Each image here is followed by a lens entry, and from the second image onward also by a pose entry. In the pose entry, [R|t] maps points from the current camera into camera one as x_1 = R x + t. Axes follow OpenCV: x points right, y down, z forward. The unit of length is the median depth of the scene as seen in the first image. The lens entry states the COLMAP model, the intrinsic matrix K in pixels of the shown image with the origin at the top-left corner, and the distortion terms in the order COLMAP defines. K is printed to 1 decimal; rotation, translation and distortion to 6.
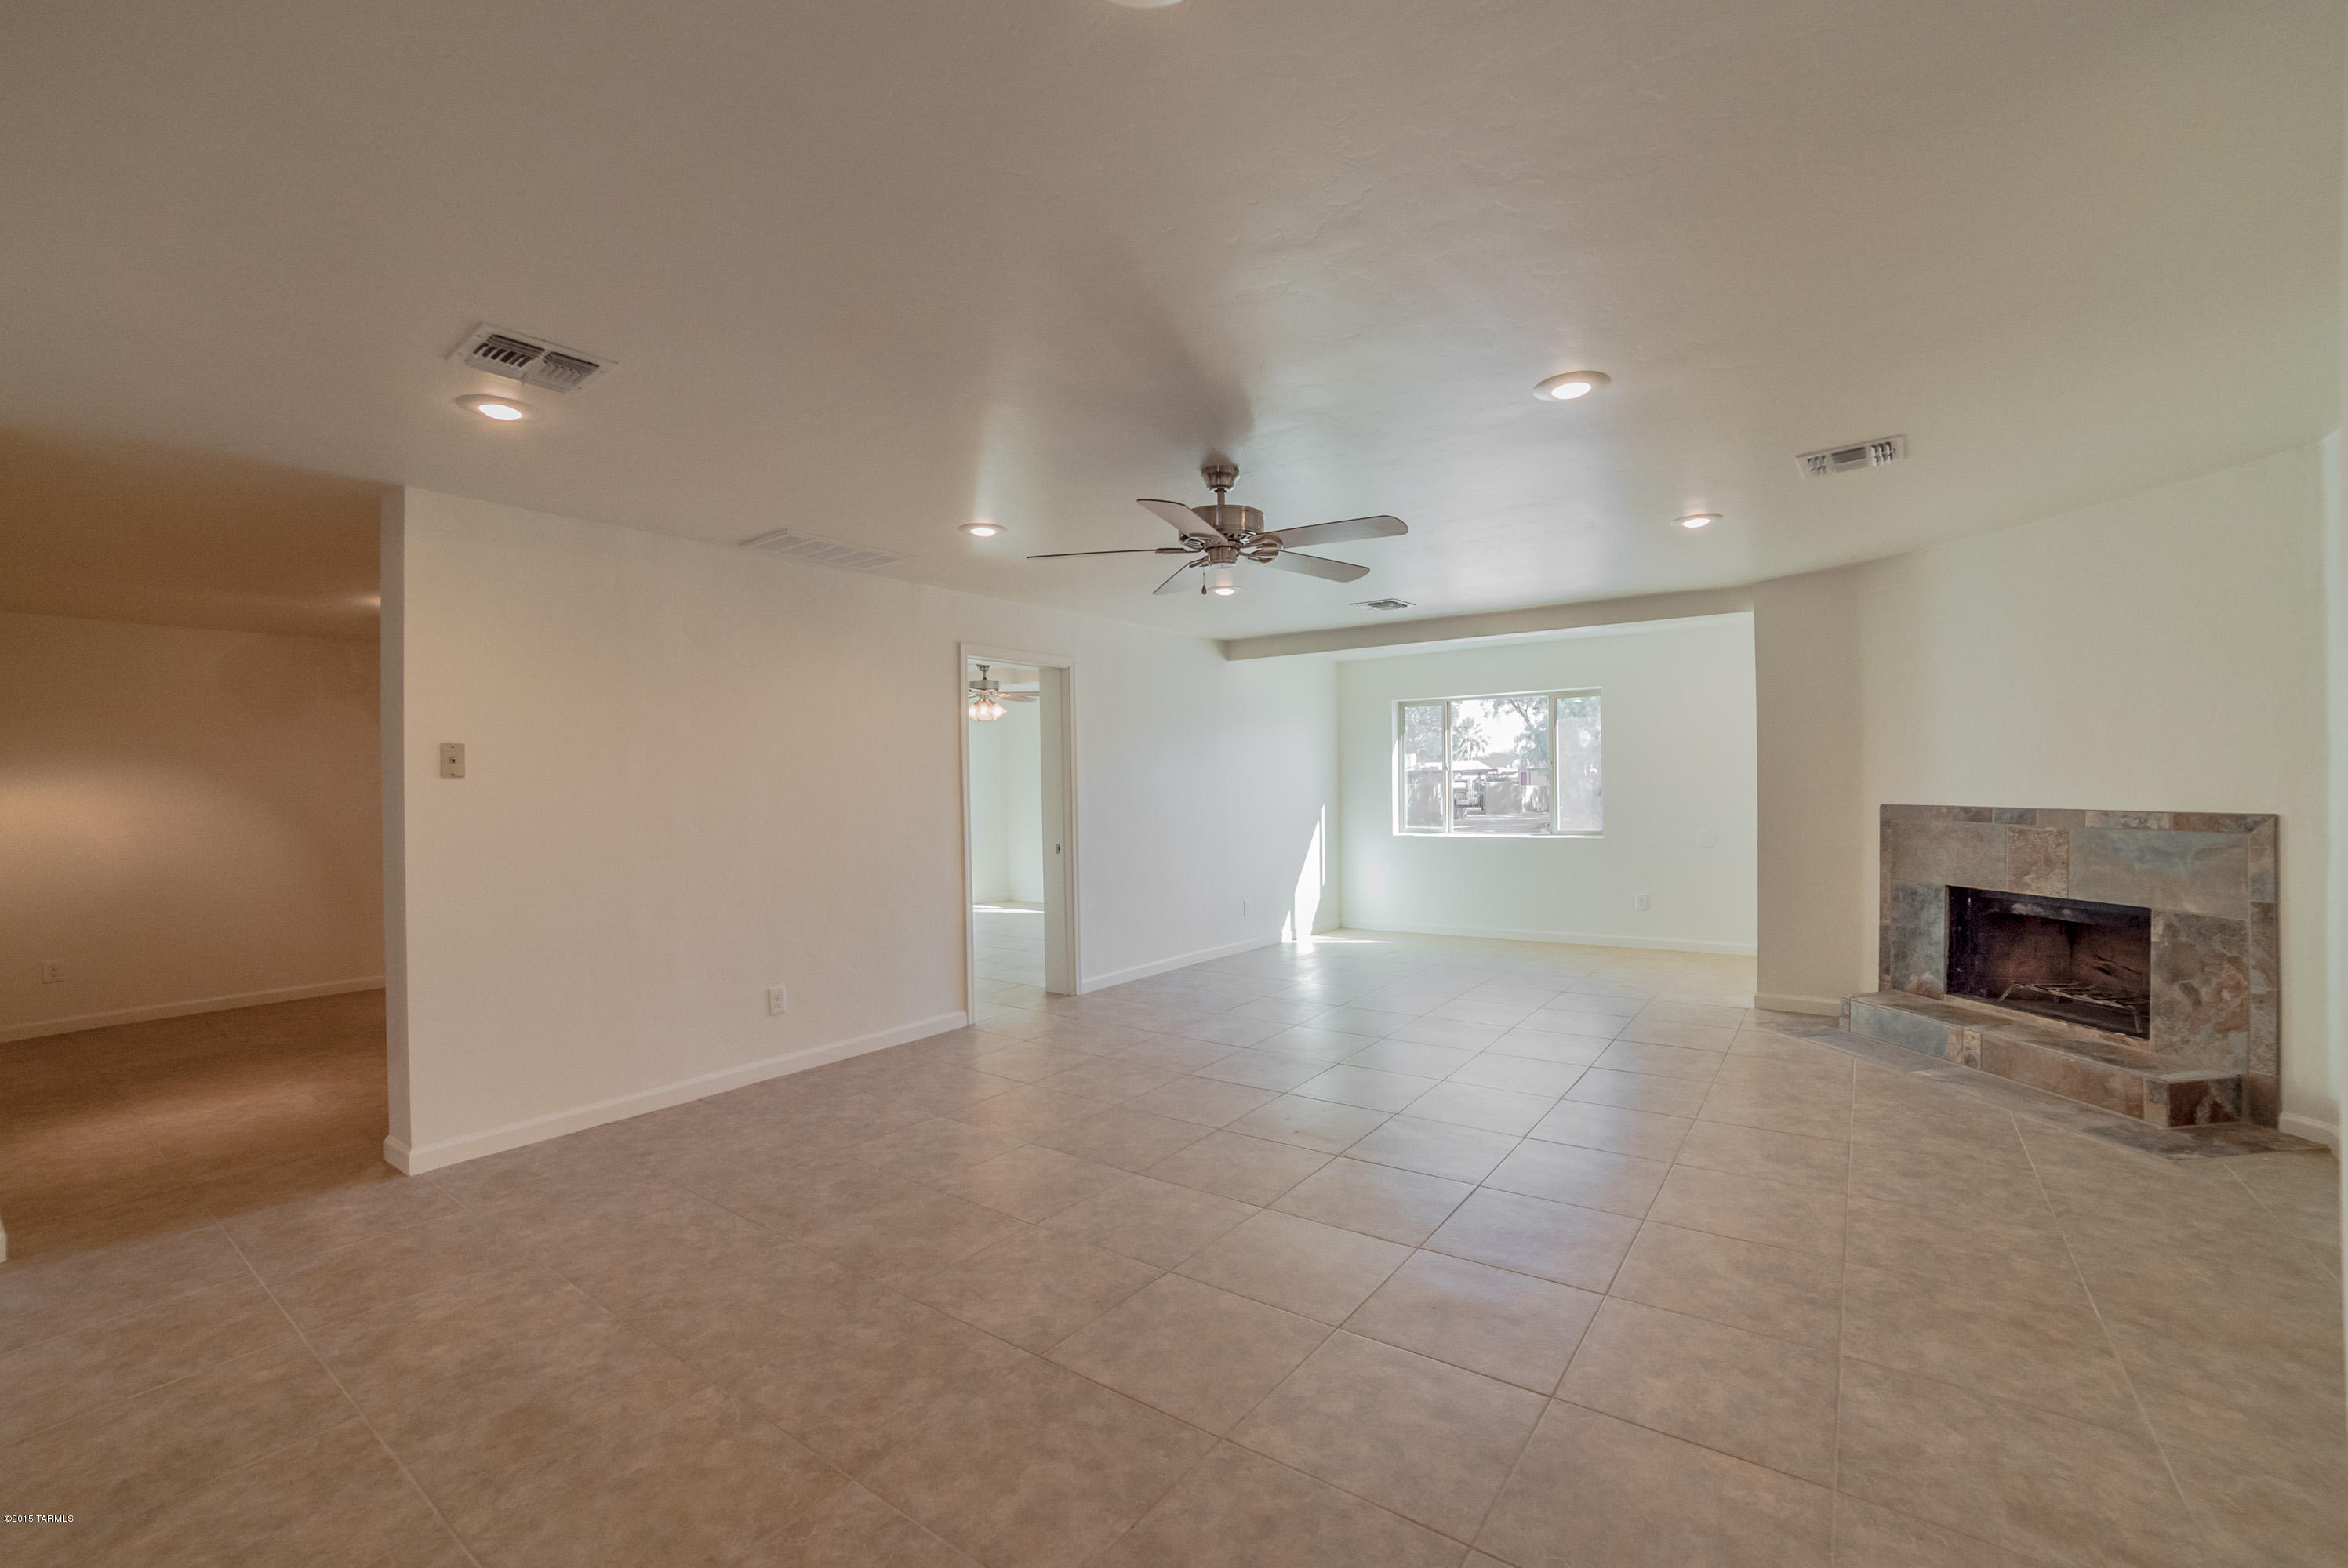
lens RADIAL K [[985.0, 0, 1170.7], [0, 985.0, 792.0], [0, 0, 1]] dist [-0.086648, 0.036132]
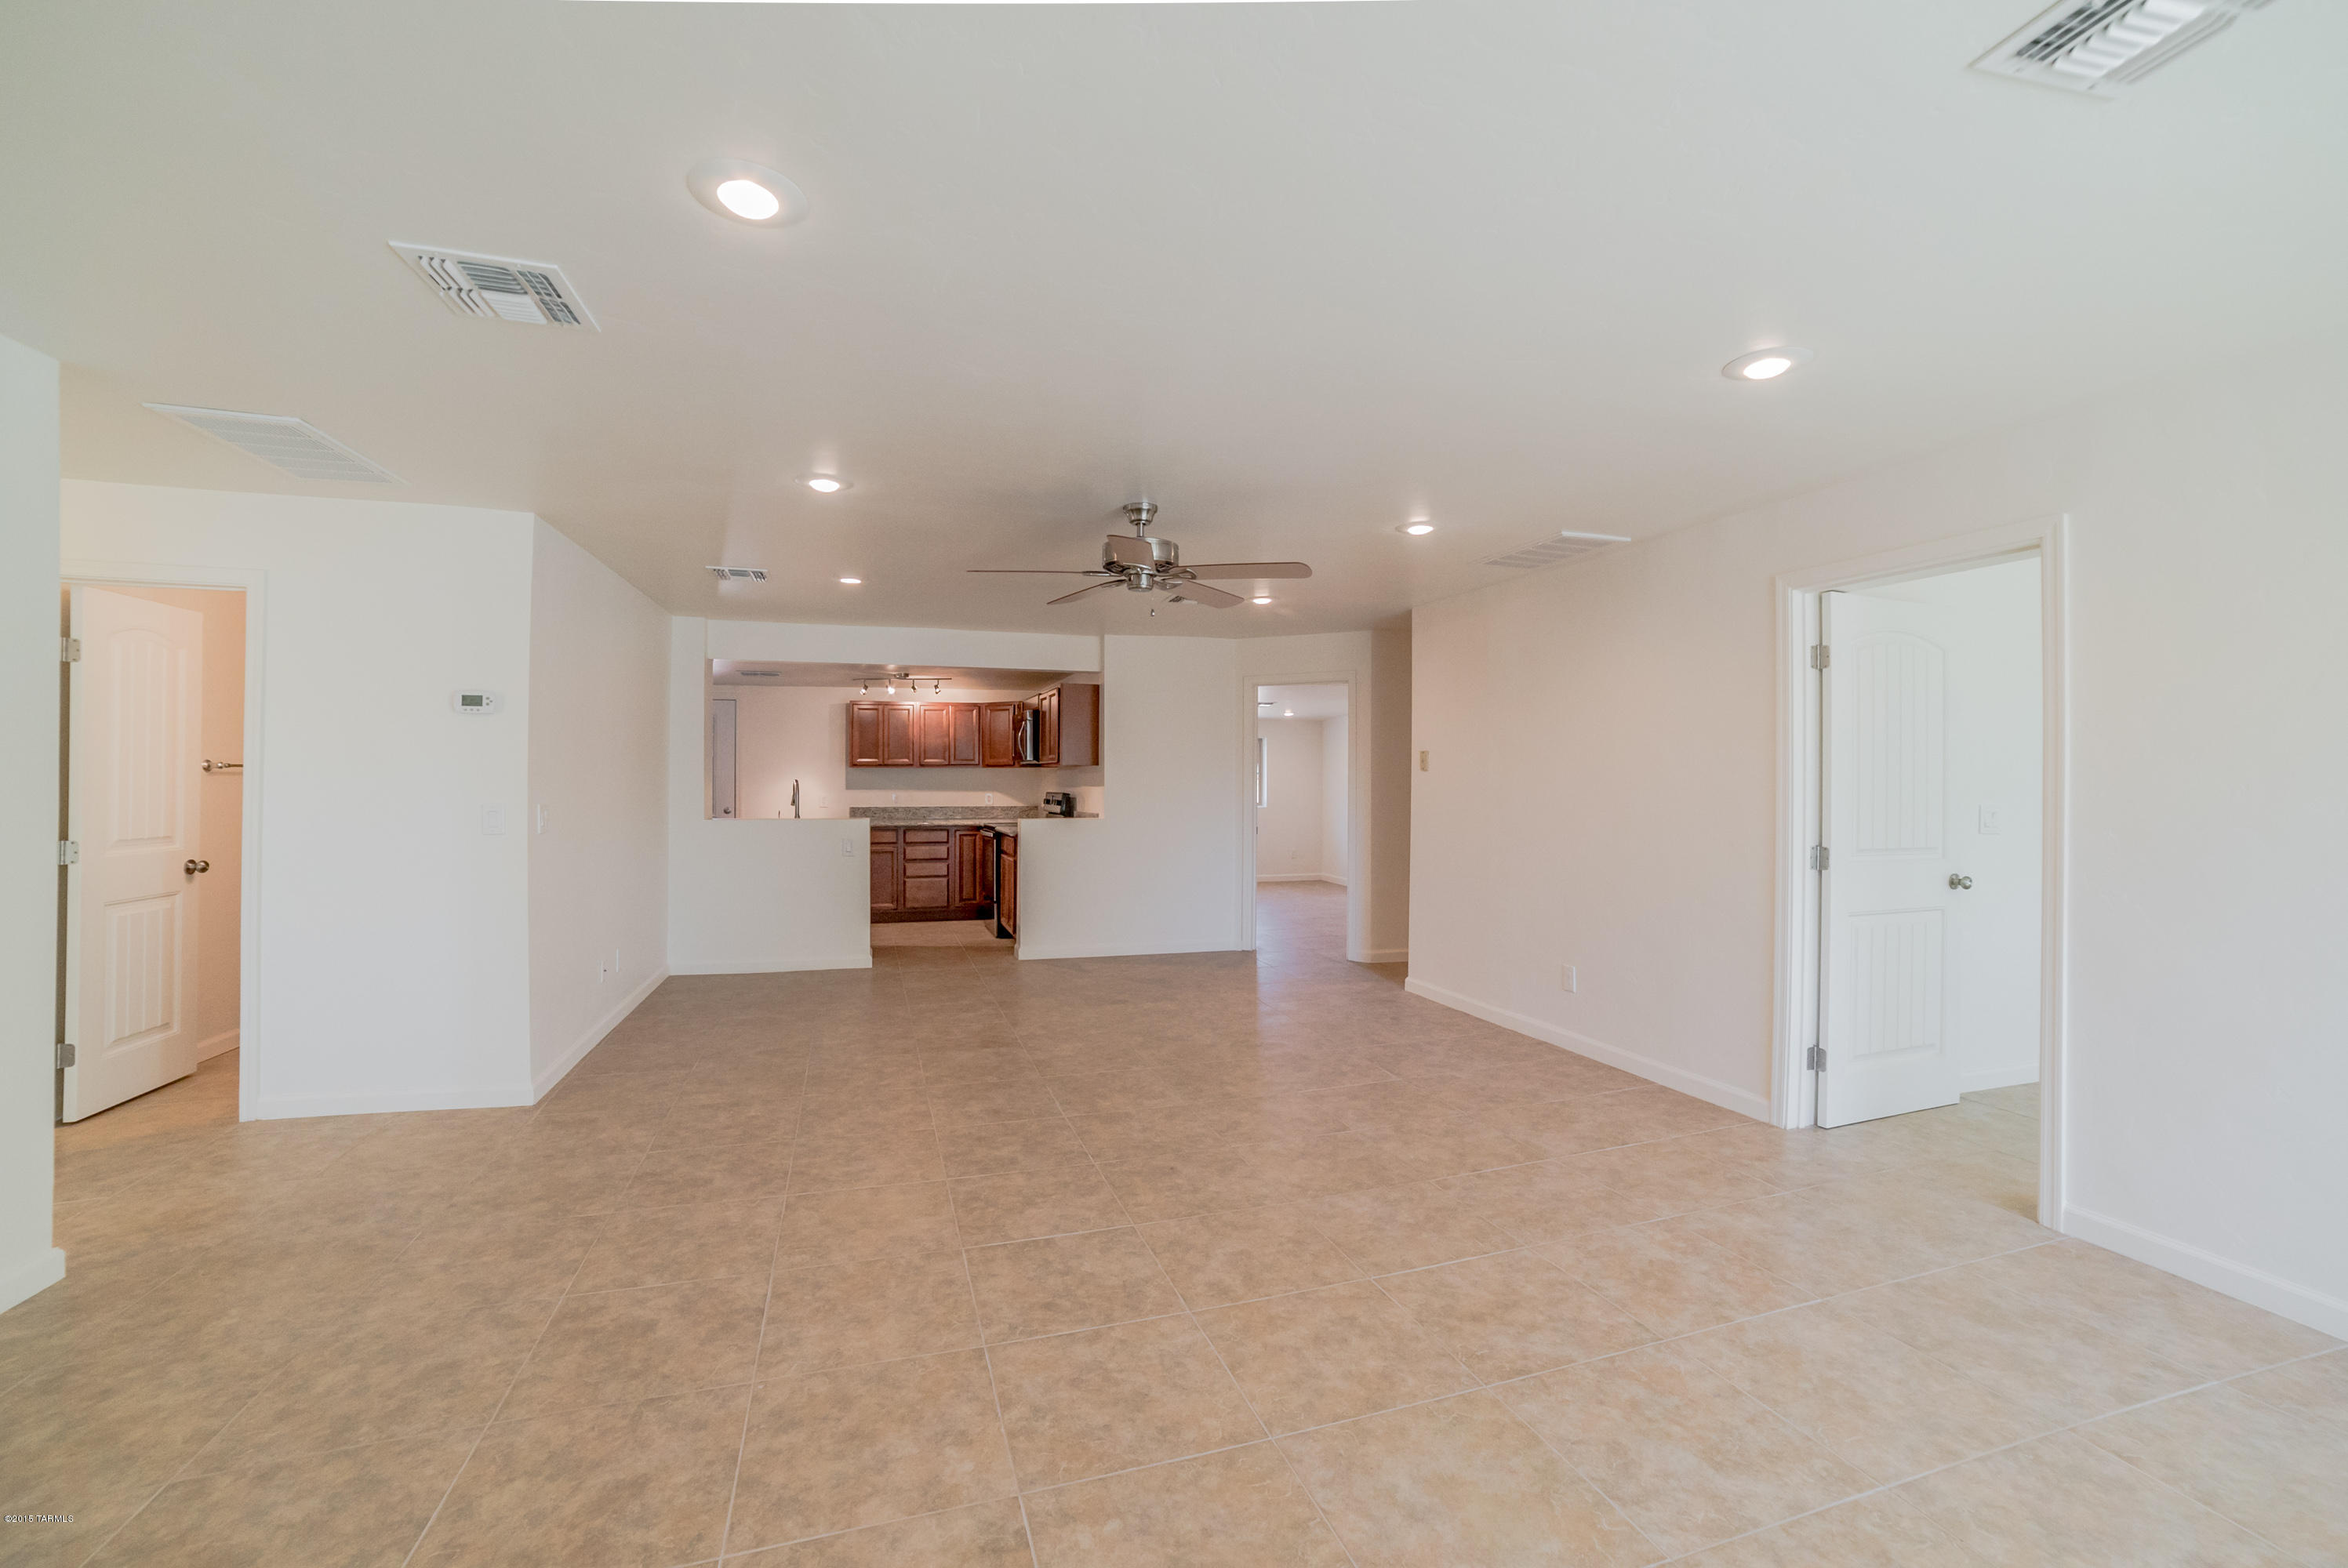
lens RADIAL K [[966.6, 0, 1174.0], [0, 966.6, 784.0], [0, 0, 1]] dist [-0.083242, 0.033560]
pose [[-0.584268, 0.018197, -0.811357, 0.848246], [0.000958, 0.999763, 0.021733, -0.028692], [0.811560, 0.011920, -0.584147, 1.526029]]
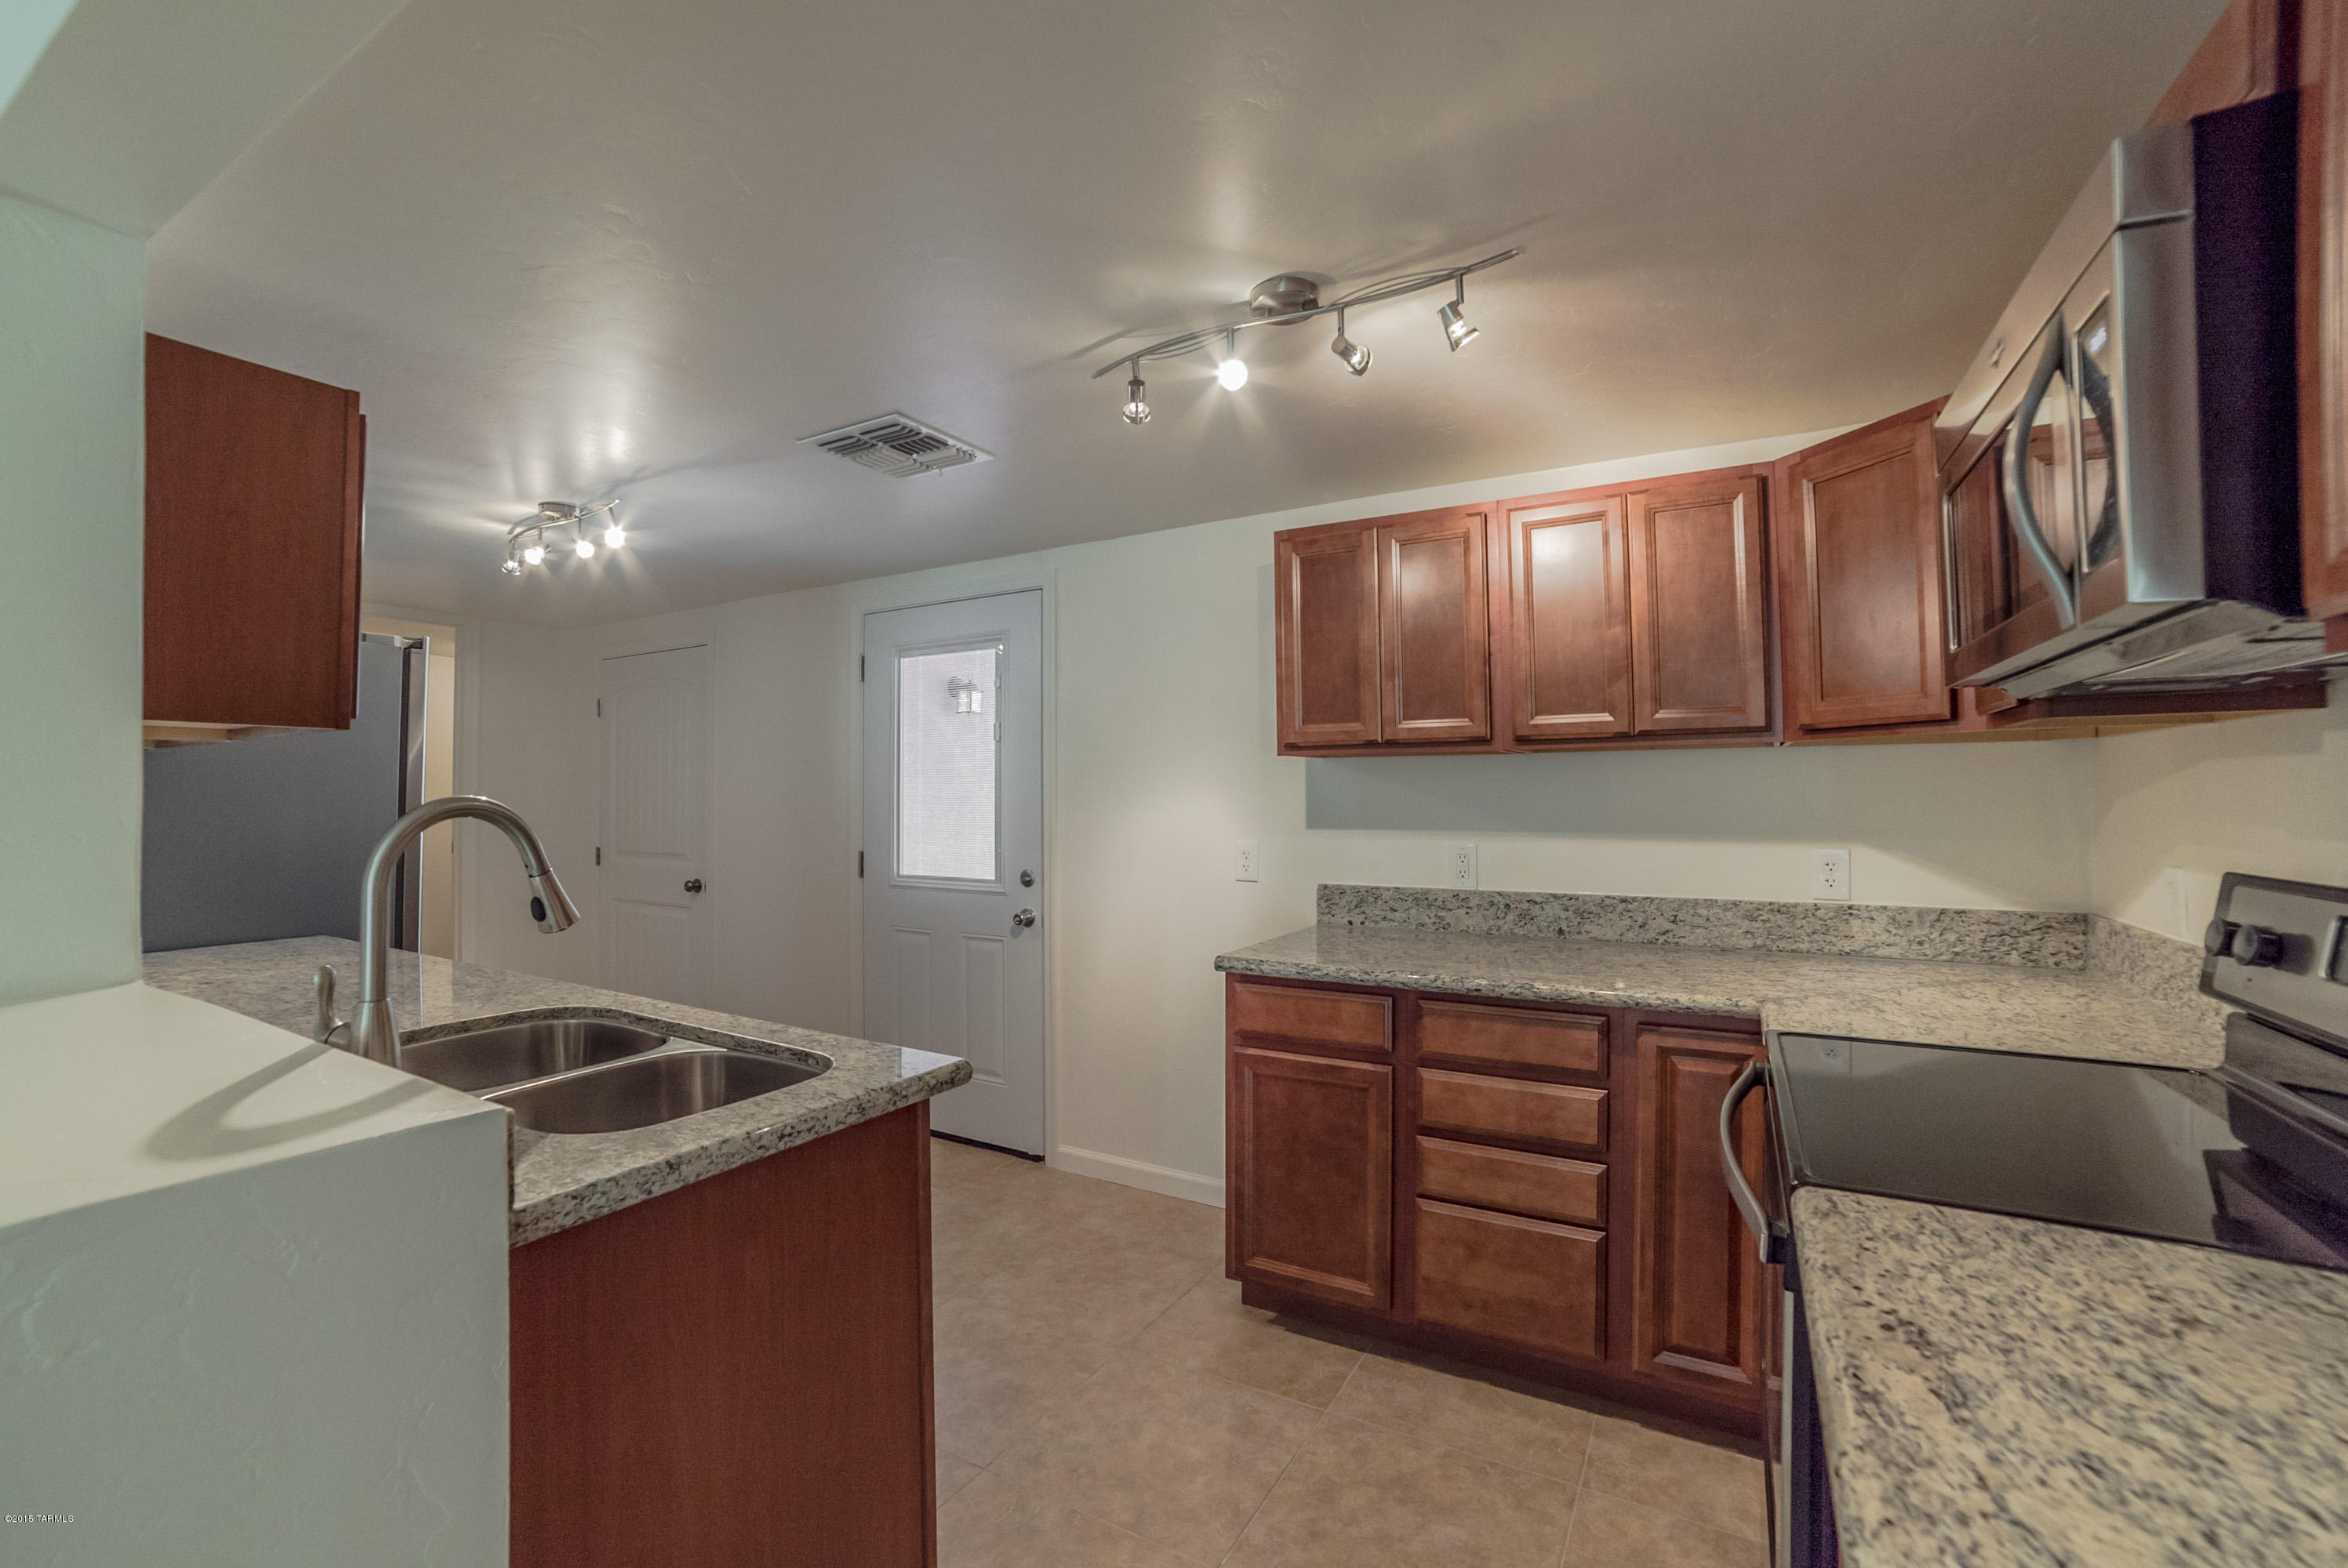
lens RADIAL K [[1028.9, 0, 1201.1], [0, 1028.9, 785.4], [0, 0, 1]] dist [-0.045578, 0.042794]
pose [[-0.990171, 0.021677, -0.138175, -0.469548], [0.021738, 0.999763, 0.001063, 0.001146], [0.138165, -0.001951, -0.990407, 0.206114]]
